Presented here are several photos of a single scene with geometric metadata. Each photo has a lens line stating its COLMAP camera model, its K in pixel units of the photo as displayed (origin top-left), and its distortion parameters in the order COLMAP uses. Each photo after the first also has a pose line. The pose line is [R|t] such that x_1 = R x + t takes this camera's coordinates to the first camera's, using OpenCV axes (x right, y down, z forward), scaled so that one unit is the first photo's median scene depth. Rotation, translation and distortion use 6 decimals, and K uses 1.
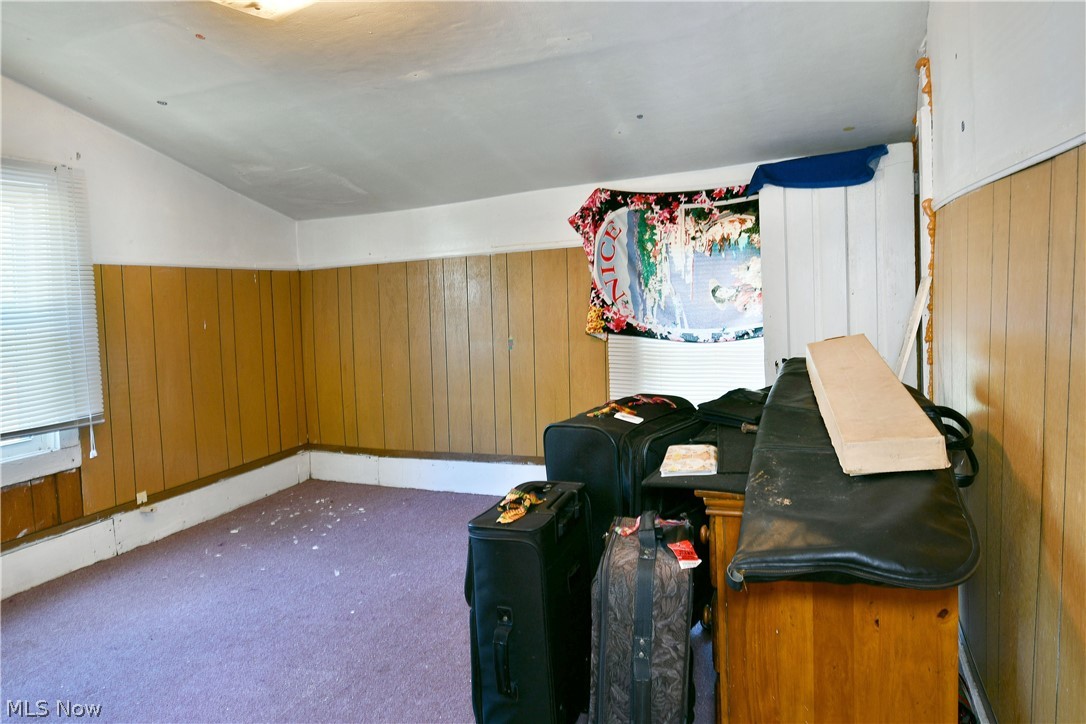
lens RADIAL K [[678.7, 0, 541.6], [0, 678.7, 351.6], [0, 0, 1]] dist [-0.011934, -0.004352]
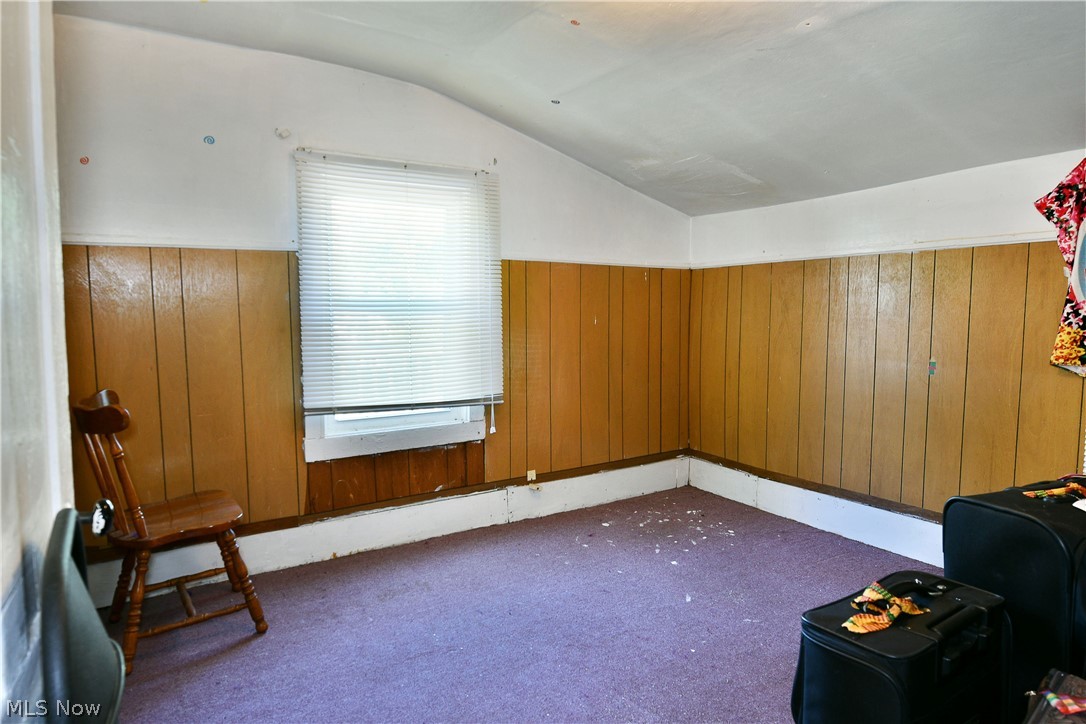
lens RADIAL K [[678.7, 0, 541.6], [0, 678.7, 351.6], [0, 0, 1]] dist [-0.011934, -0.004352]
pose [[0.820312, 0.083078, -0.565850, 0.025412], [-0.083743, 0.996177, 0.024856, -0.012145], [0.565752, 0.026997, 0.824133, 0.118403]]
